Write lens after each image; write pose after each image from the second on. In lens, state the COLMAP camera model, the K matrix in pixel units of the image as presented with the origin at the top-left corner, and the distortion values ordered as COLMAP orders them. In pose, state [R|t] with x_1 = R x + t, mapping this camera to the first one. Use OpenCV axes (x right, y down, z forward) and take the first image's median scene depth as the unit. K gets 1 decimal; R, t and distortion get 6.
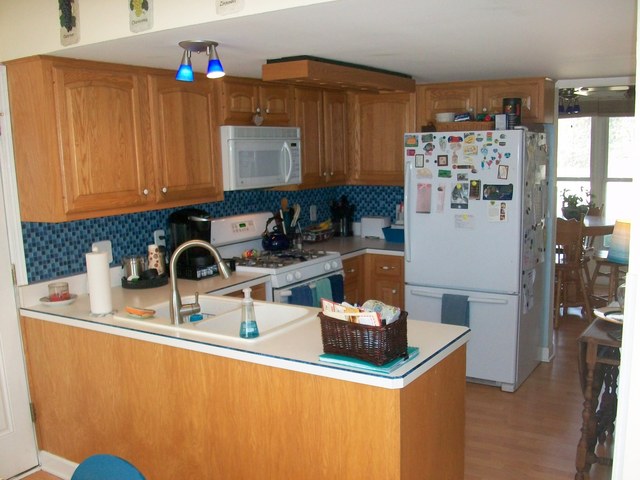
lens RADIAL K [[648.5, 0, 320.1], [0, 648.5, 273.3], [0, 0, 1]] dist [-0.121872, 0.022301]
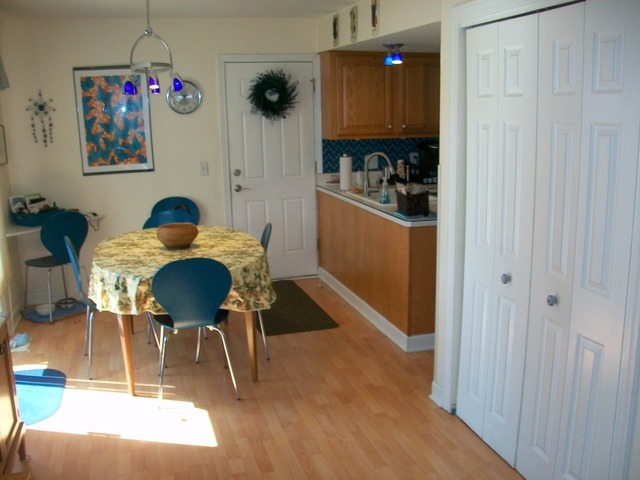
lens RADIAL K [[648.5, 0, 320.1], [0, 648.5, 273.3], [0, 0, 1]] dist [-0.121872, 0.022301]
pose [[0.752924, 0.181261, -0.632653, 0.786257], [-0.126990, 0.983271, 0.130584, 0.059360], [0.645739, -0.017979, 0.763346, -0.455515]]
